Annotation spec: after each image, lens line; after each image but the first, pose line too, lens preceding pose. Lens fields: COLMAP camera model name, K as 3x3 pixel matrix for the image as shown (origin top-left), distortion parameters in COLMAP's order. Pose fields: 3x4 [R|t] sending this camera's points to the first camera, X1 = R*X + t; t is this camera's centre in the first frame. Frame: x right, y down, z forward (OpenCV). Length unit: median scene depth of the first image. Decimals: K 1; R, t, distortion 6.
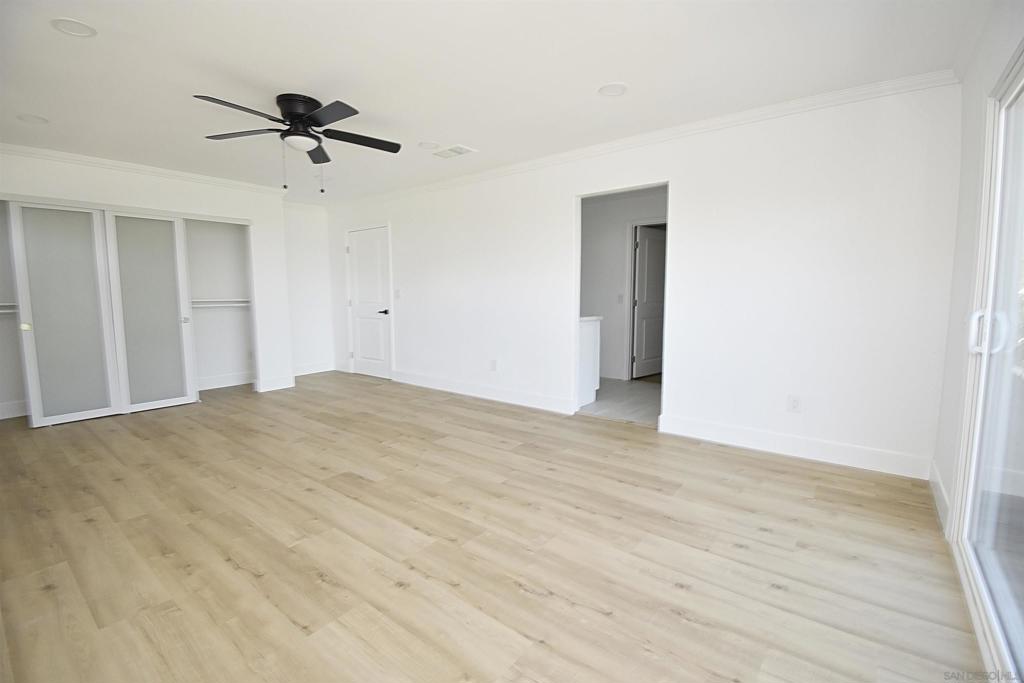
lens RADIAL K [[447.4, 0, 515.2], [0, 447.4, 336.6], [0, 0, 1]] dist [0.019530, -0.023866]
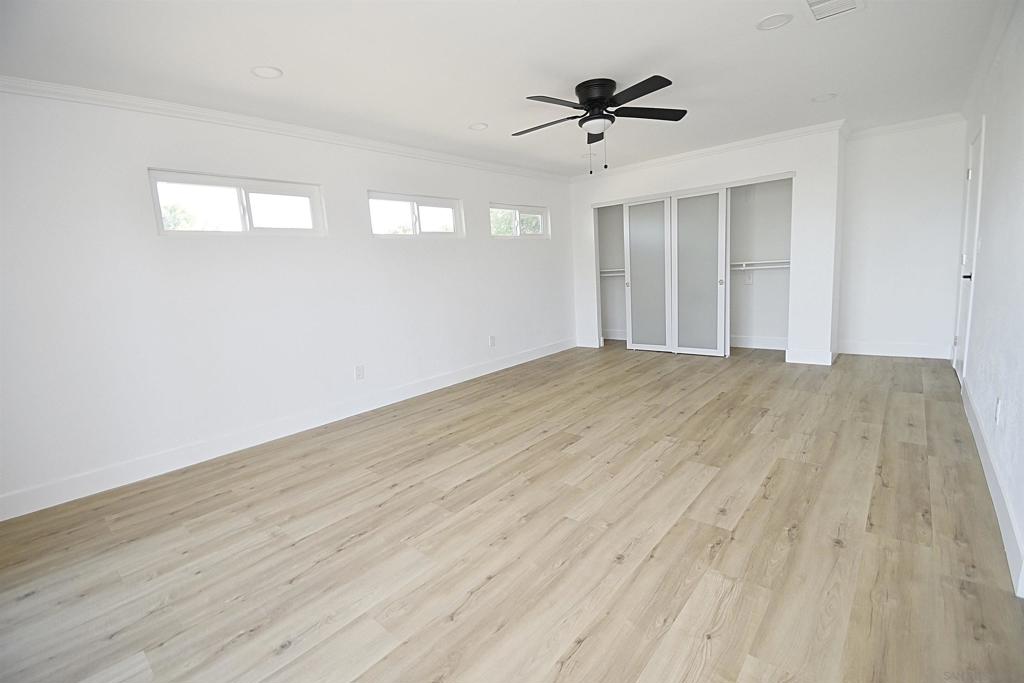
lens RADIAL K [[447.4, 0, 515.2], [0, 447.4, 336.6], [0, 0, 1]] dist [0.019530, -0.023866]
pose [[-0.054551, 0.157574, -0.985999, 0.732446], [-0.032814, 0.986653, 0.159494, -0.114225], [0.997972, 0.041055, -0.048652, 0.978701]]
